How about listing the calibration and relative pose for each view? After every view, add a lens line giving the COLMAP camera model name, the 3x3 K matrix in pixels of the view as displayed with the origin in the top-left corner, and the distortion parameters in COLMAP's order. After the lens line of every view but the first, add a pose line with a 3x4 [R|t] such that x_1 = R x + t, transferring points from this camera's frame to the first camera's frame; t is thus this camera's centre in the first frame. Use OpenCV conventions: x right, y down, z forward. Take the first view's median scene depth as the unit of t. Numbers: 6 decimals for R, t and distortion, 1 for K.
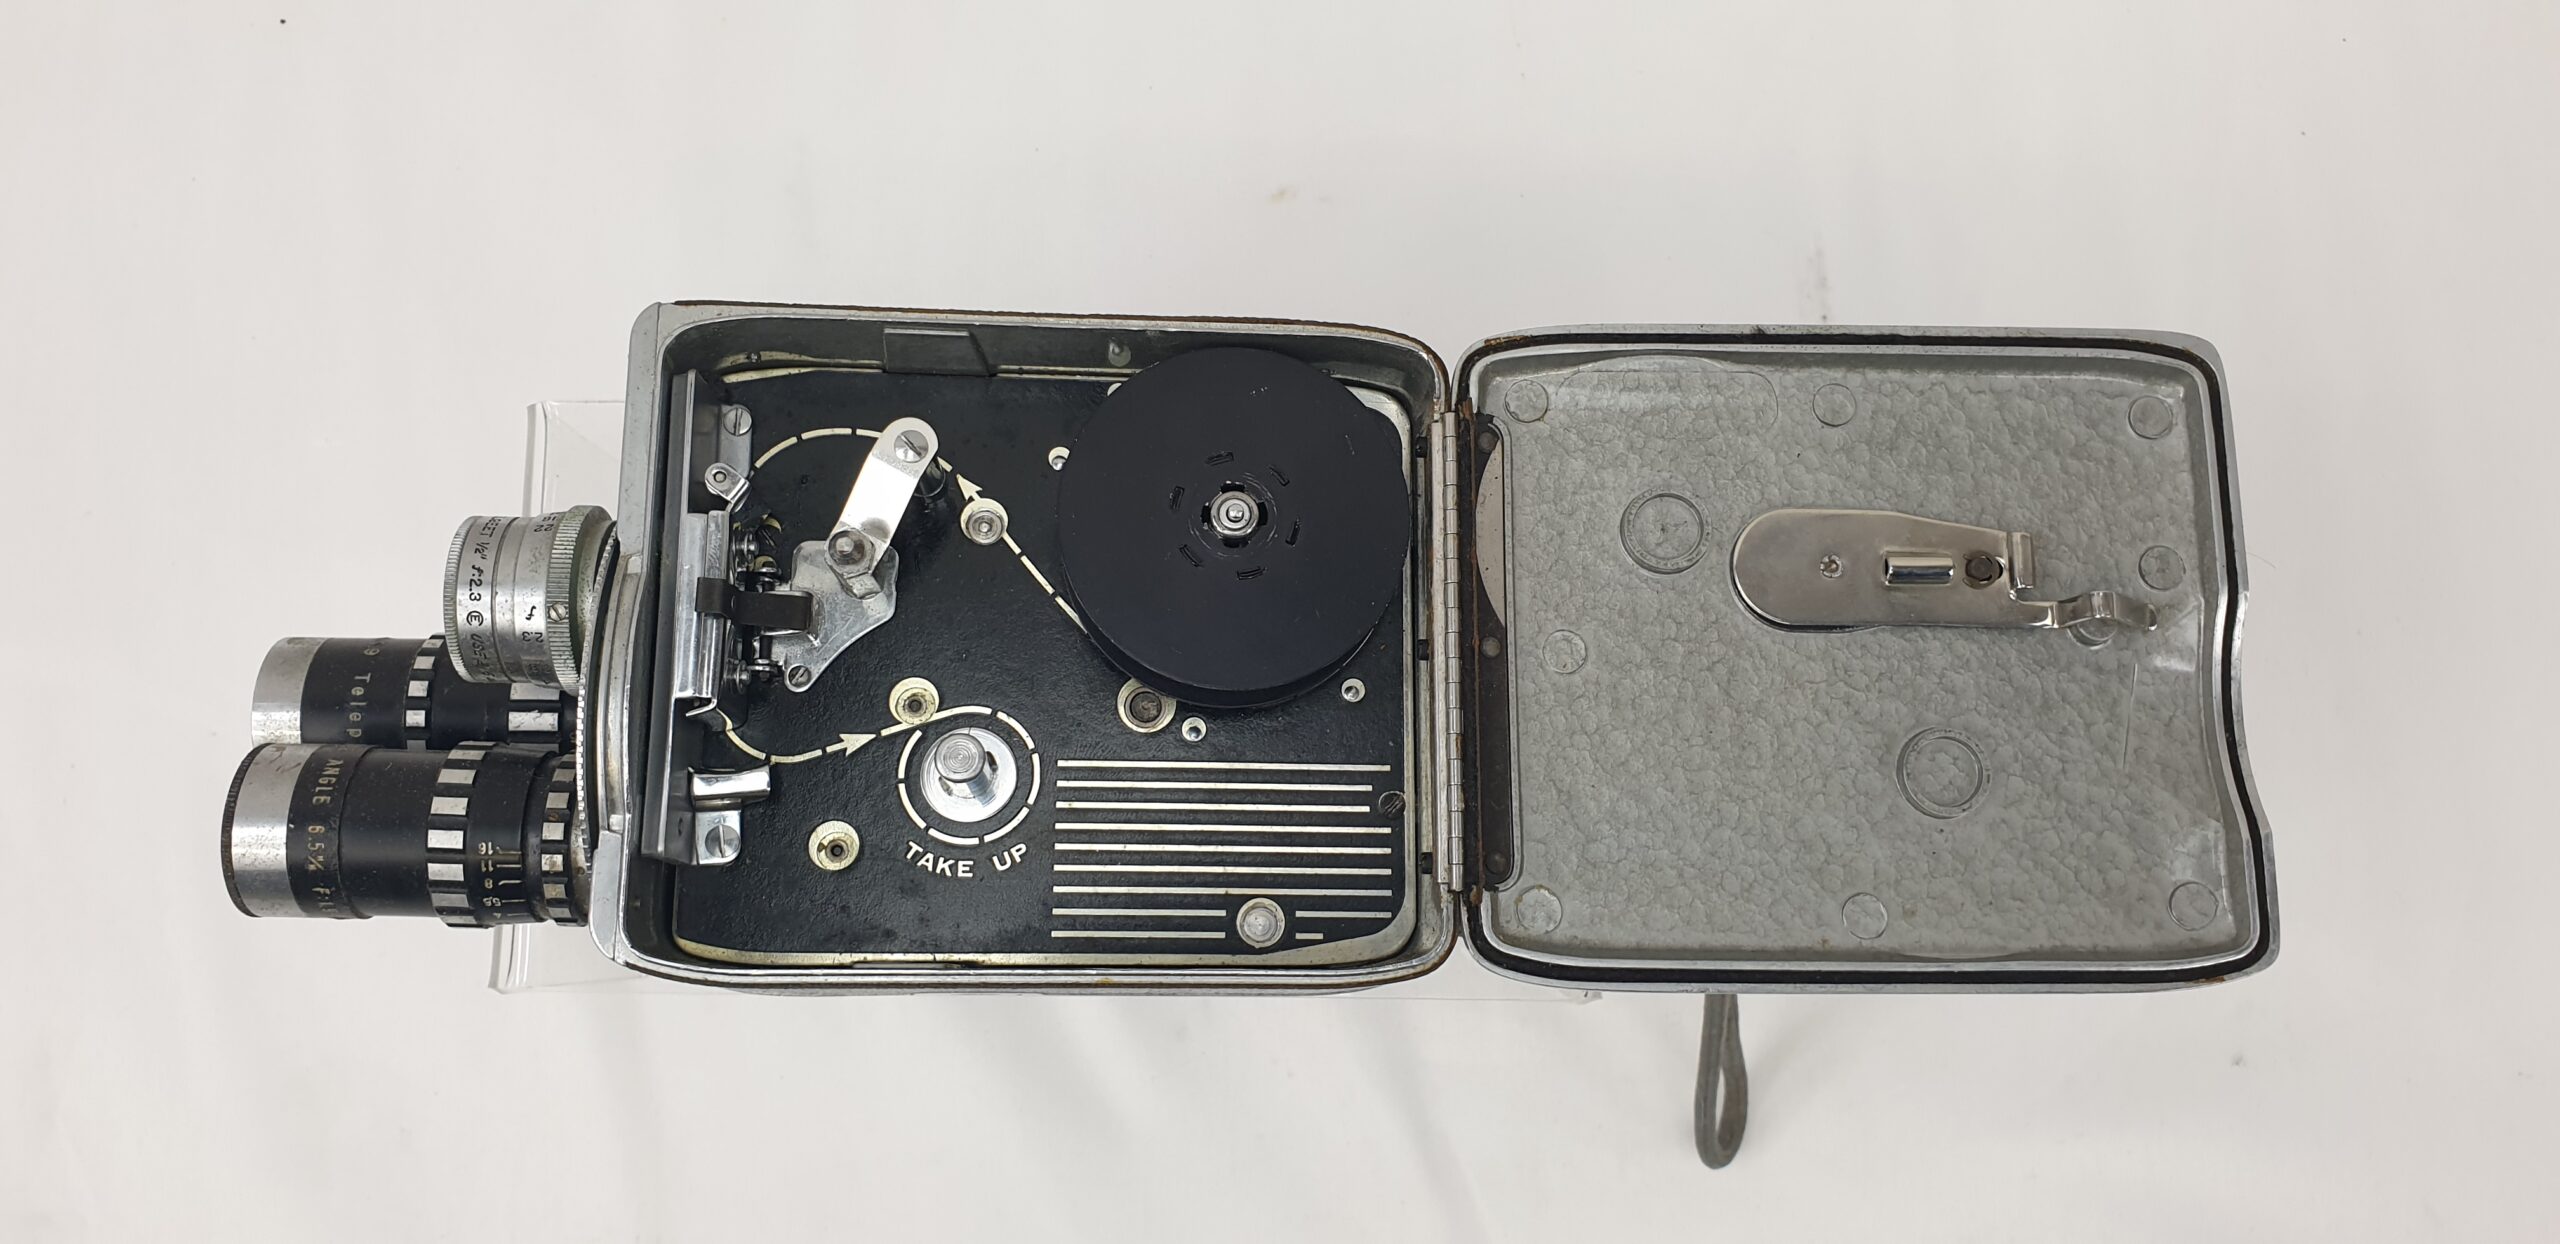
lens RADIAL K [[2046.1, 0, 1285.4], [0, 2046.1, 576.3], [0, 0, 1]] dist [0.197014, -0.559530]
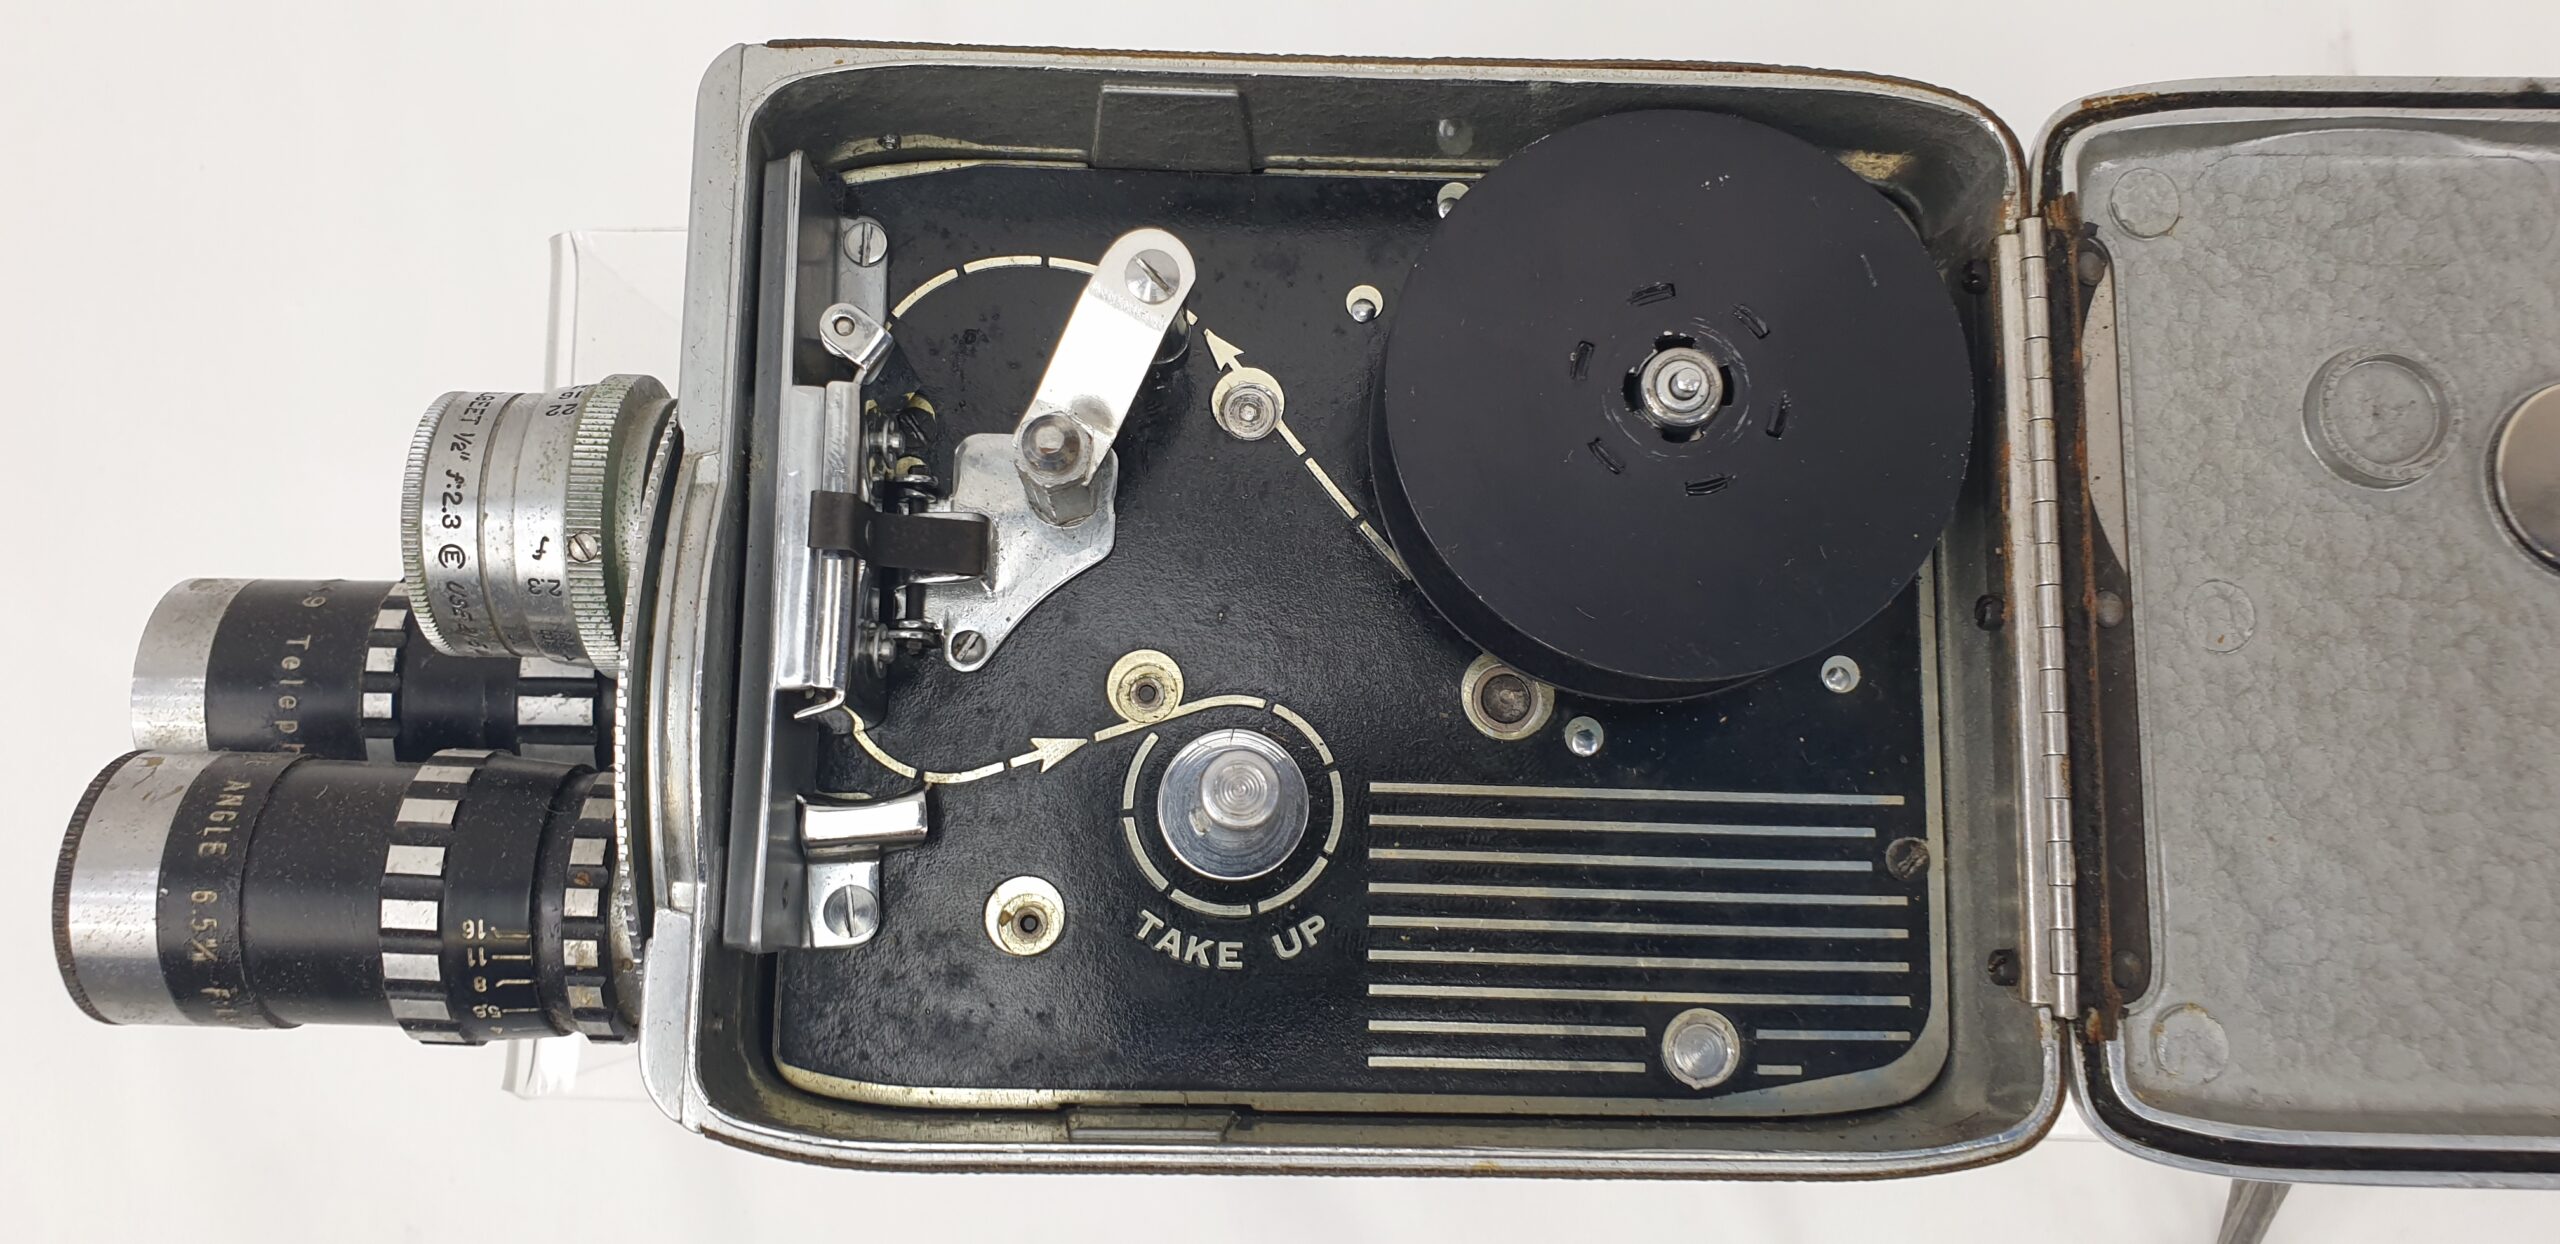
lens RADIAL K [[2046.1, 0, 1285.4], [0, 2046.1, 576.3], [0, 0, 1]] dist [0.197014, -0.559530]
pose [[0.999462, 0.003377, -0.032634, -0.118979], [-0.001951, 0.999046, 0.043618, -0.001034], [0.032750, -0.043531, 0.998515, 0.380230]]
